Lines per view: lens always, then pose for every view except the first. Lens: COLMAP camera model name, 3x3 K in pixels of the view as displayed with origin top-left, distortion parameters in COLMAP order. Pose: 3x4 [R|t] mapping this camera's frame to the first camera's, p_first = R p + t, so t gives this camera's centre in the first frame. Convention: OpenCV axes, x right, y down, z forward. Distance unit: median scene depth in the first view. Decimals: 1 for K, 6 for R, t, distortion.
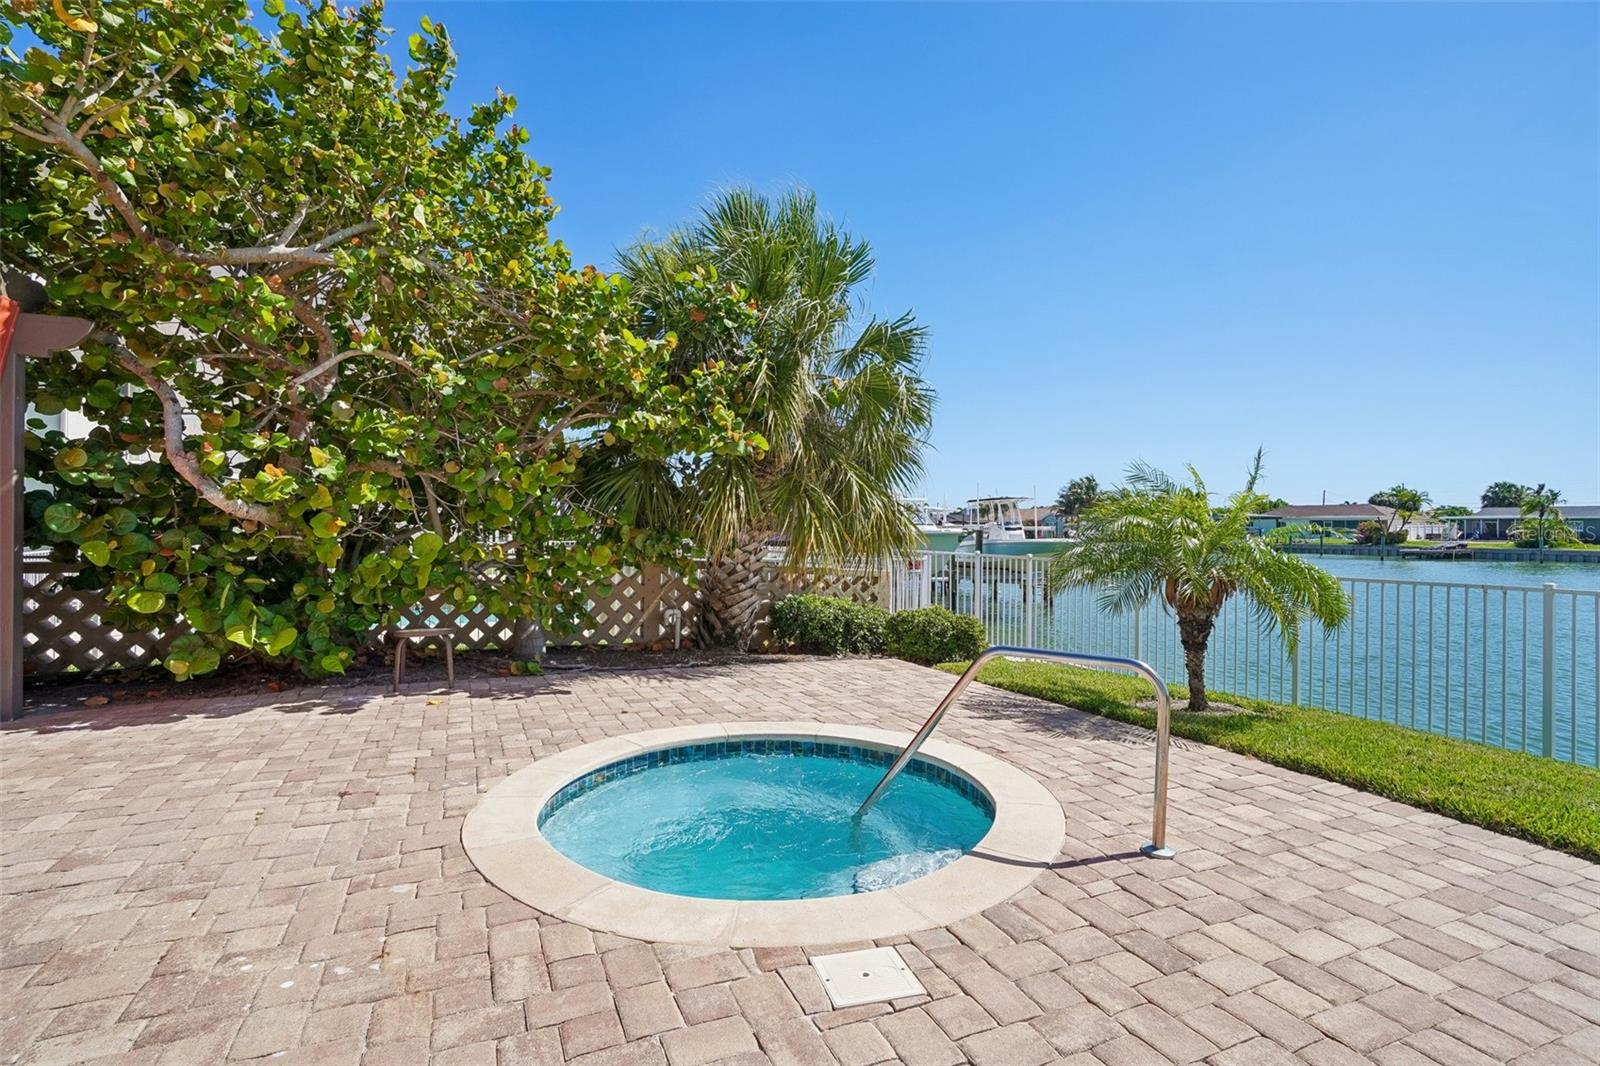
lens RADIAL K [[773.2, 0, 800.0], [0, 773.2, 533.0], [0, 0, 1]] dist [-0.001560, 0.000738]
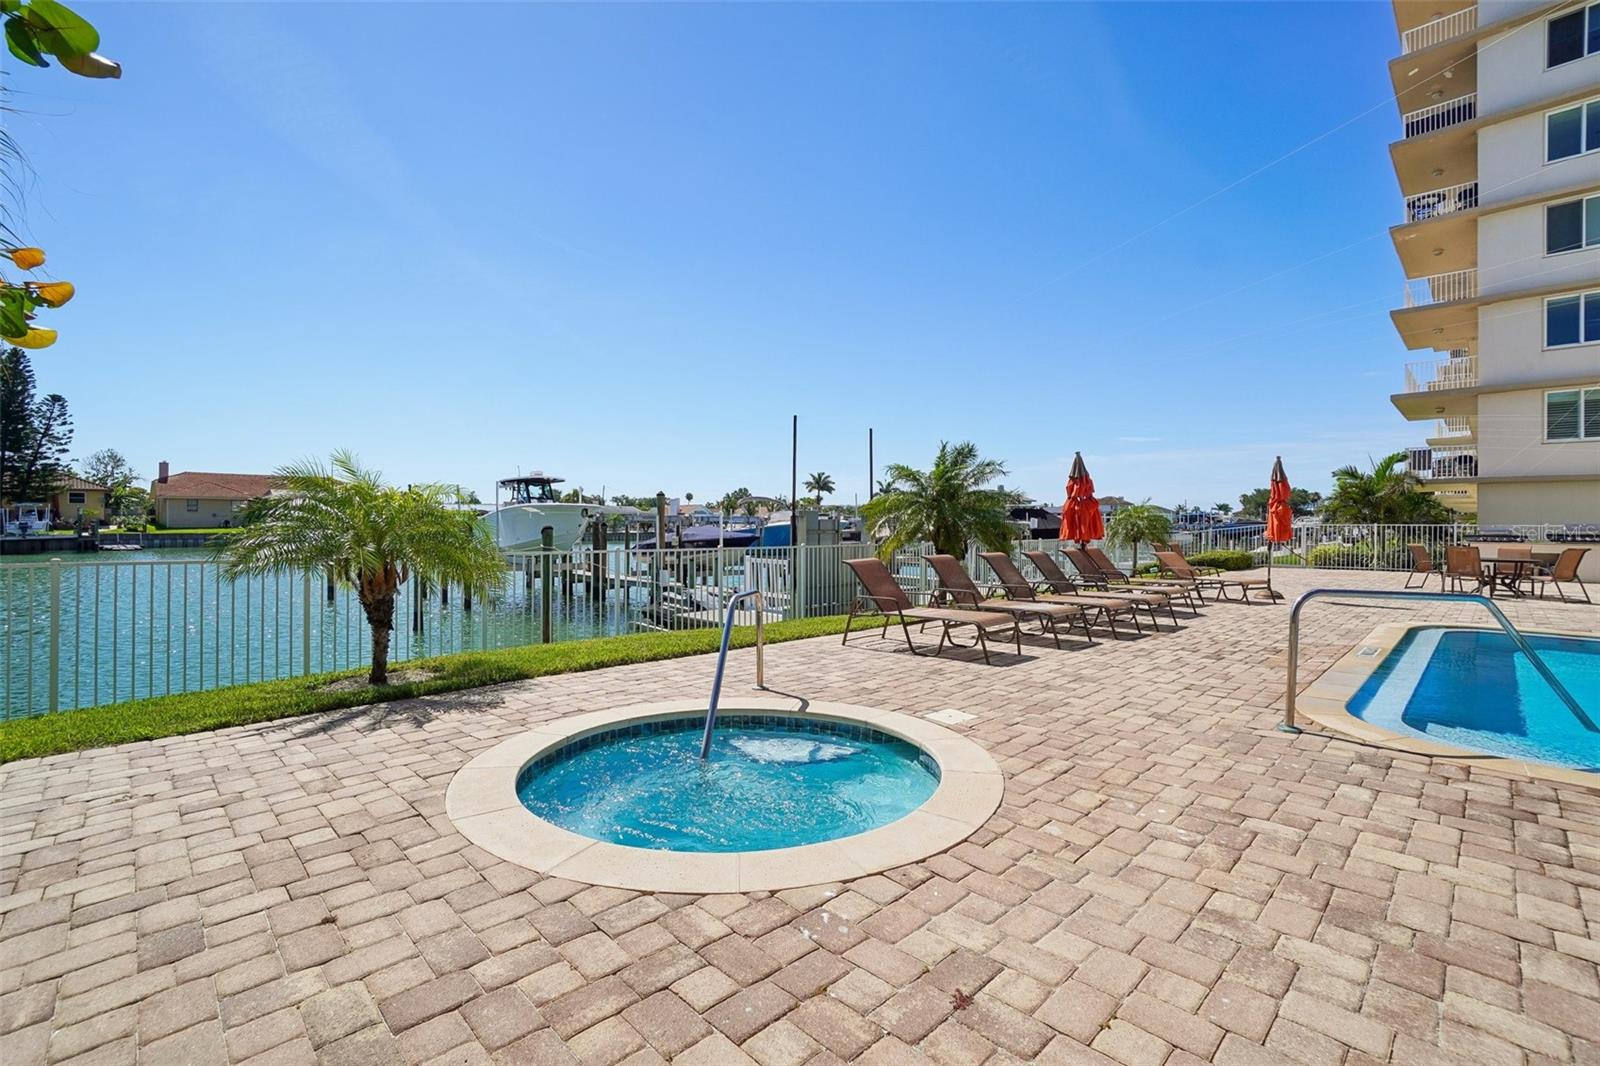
lens RADIAL K [[704.5, 0, 800.0], [0, 704.5, 533.0], [0, 0, 1]] dist [-0.024753, -0.000155]
pose [[-0.358473, -0.018084, 0.933365, -1.052267], [-0.012182, 0.999818, 0.014692, 0.002562], [-0.933460, -0.006104, -0.358628, 1.351359]]
